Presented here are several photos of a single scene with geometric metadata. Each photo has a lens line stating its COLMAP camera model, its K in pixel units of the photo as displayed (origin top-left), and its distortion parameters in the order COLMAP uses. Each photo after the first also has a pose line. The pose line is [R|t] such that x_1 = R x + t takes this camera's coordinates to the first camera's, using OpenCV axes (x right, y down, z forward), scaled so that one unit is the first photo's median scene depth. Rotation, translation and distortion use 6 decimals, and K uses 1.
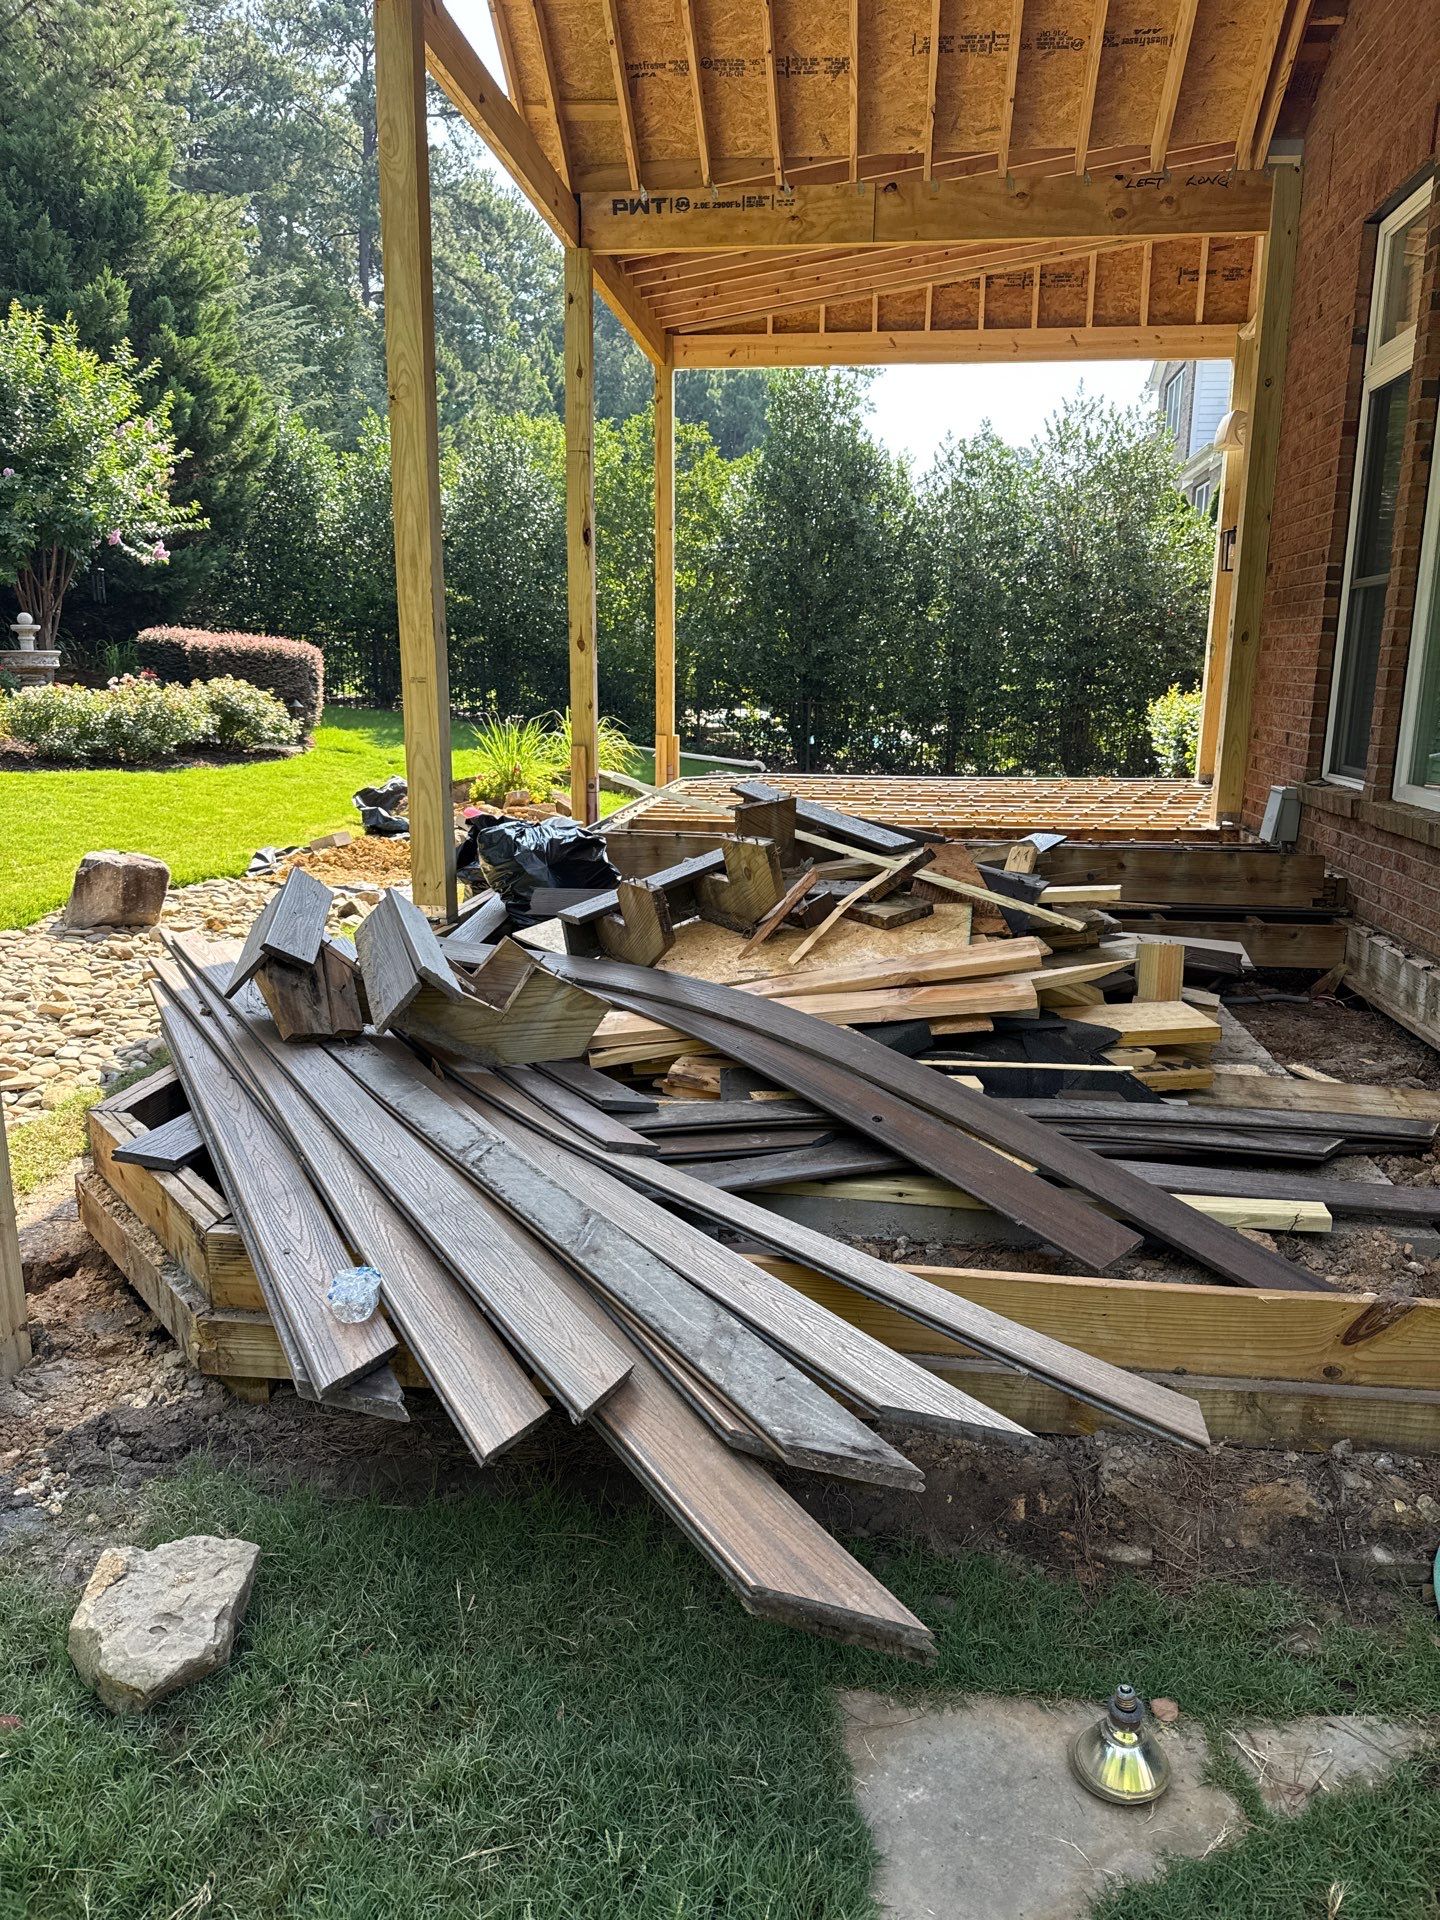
lens RADIAL K [[1353.2, 0, 712.4], [0, 1353.2, 964.8], [0, 0, 1]] dist [0.020727, -0.025521]
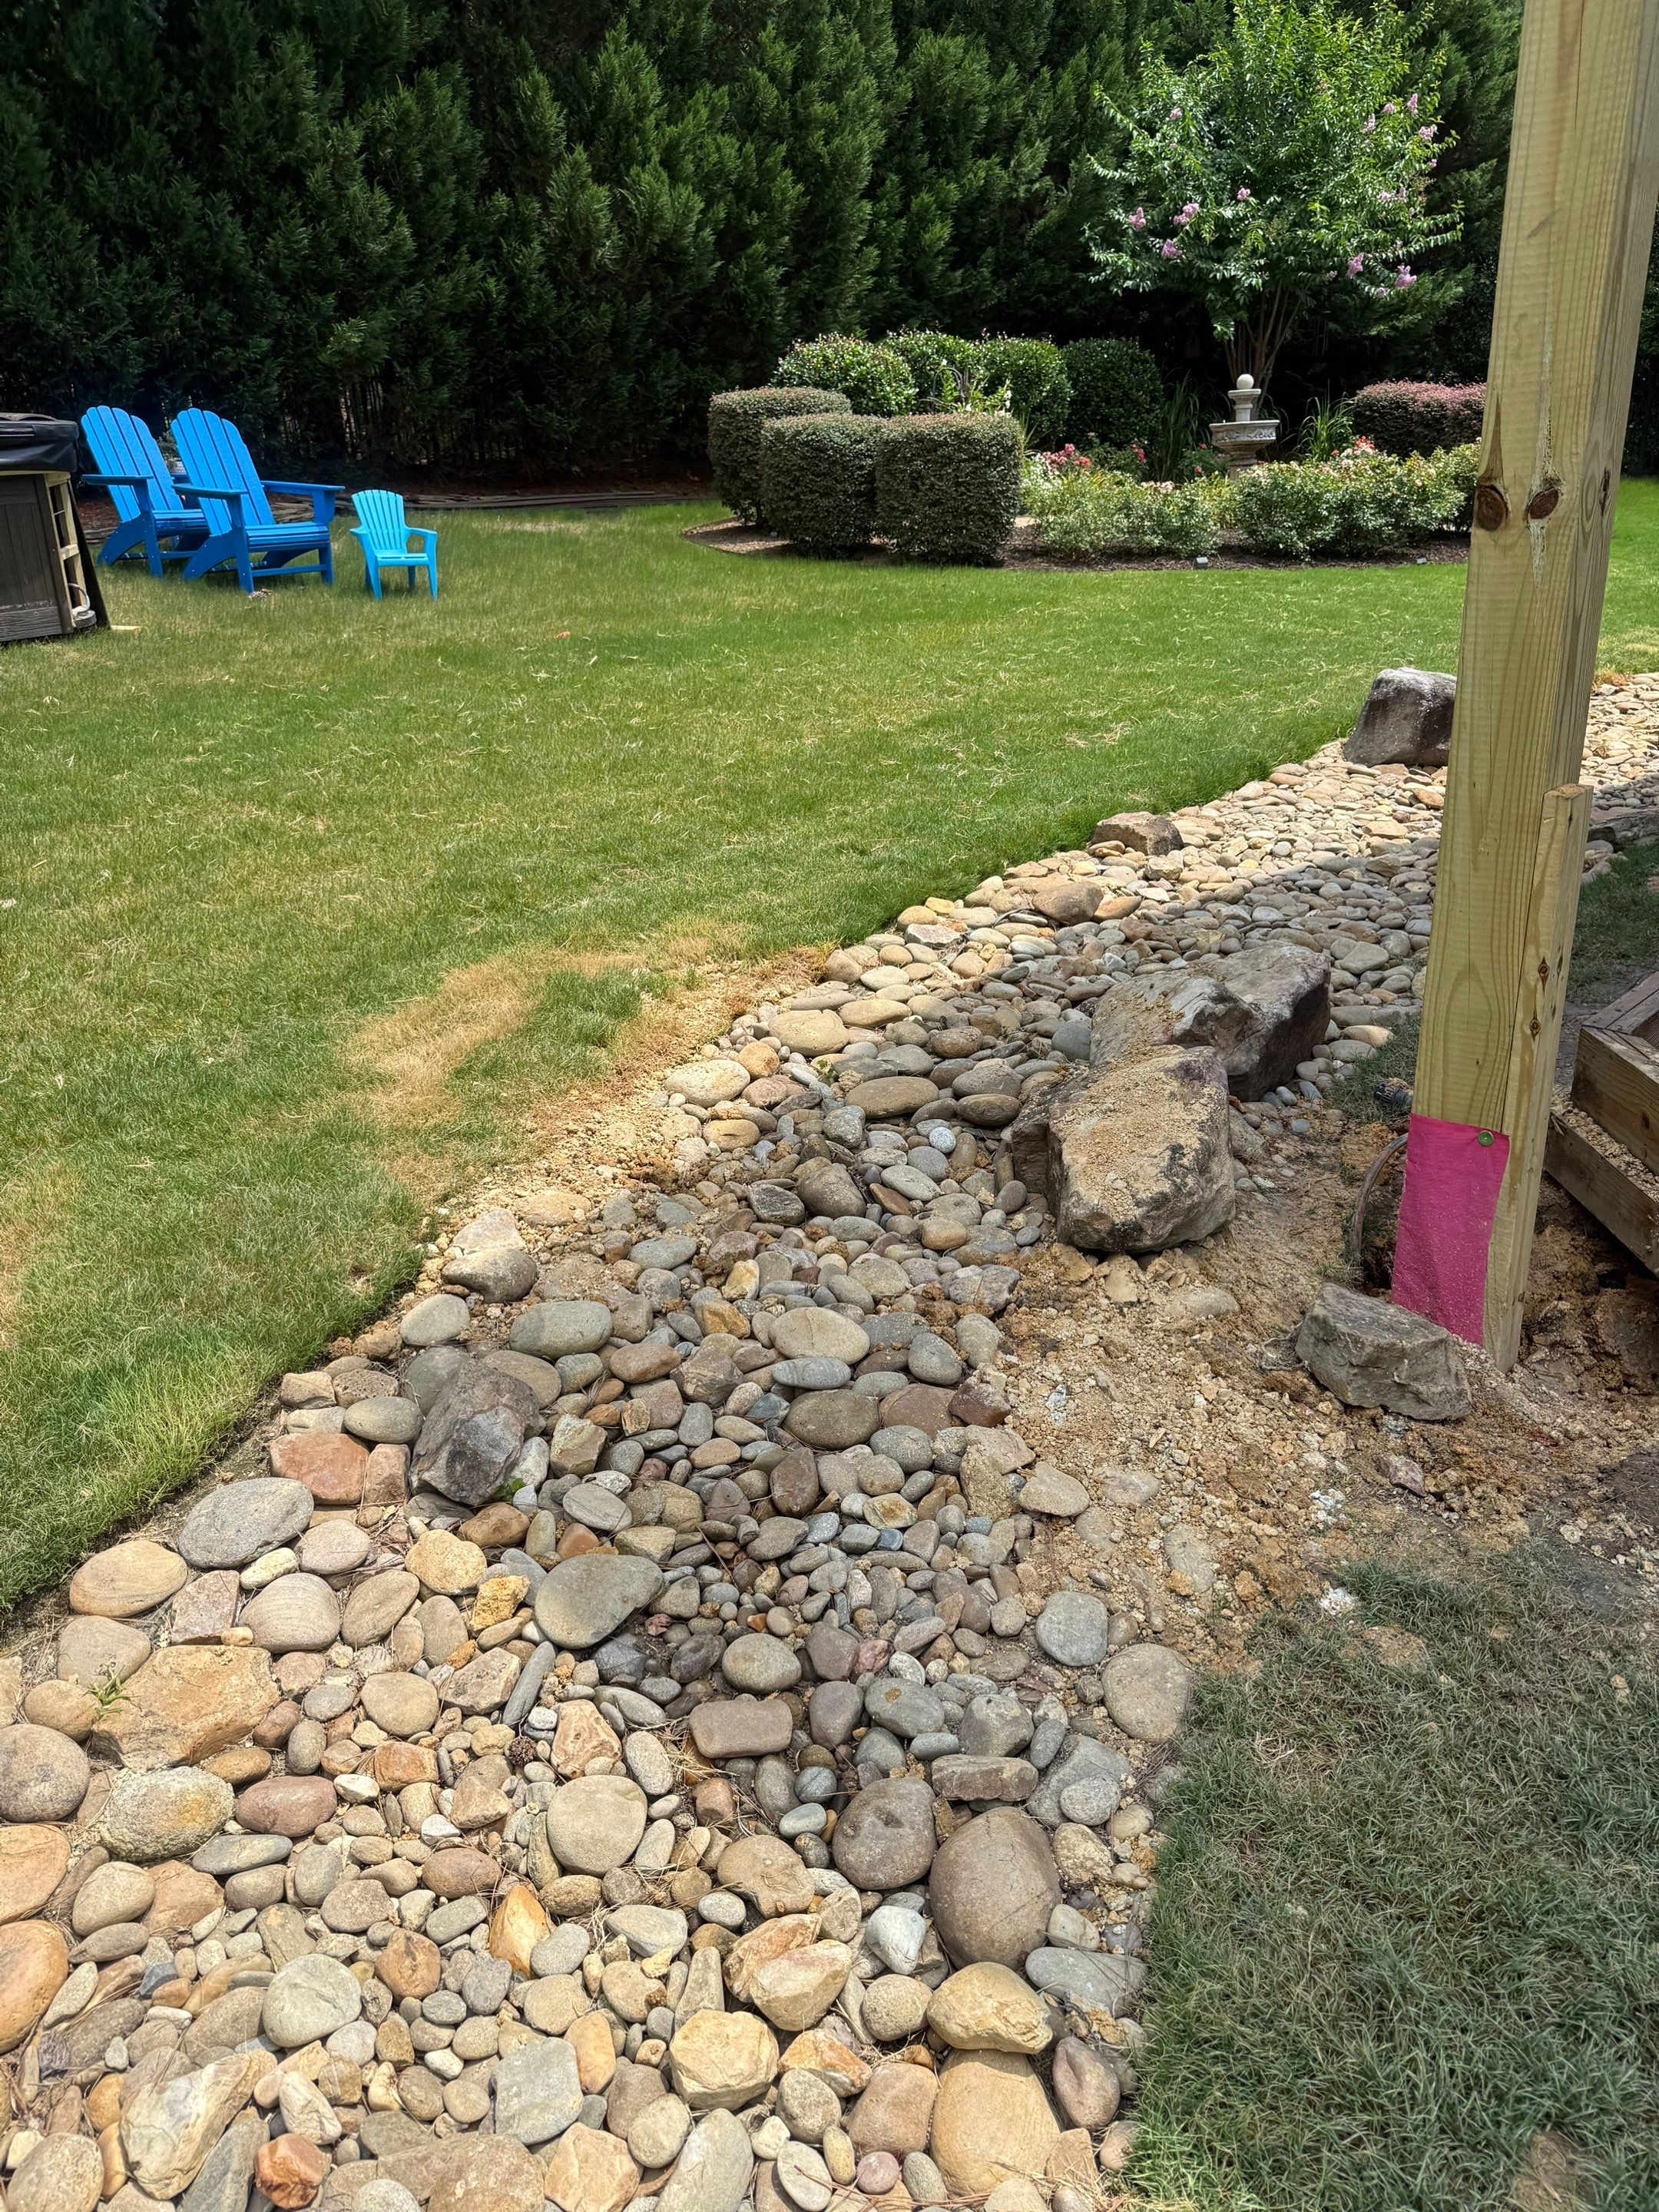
lens RADIAL K [[1559.1, 0, 826.3], [0, 1559.1, 1119.8], [0, 0, 1]] dist [0.020727, -0.025521]
pose [[0.797601, 0.189307, -0.572709, -0.119835], [-0.074575, 0.973138, 0.217809, -0.000133], [0.598558, -0.131015, 0.790294, 0.020337]]
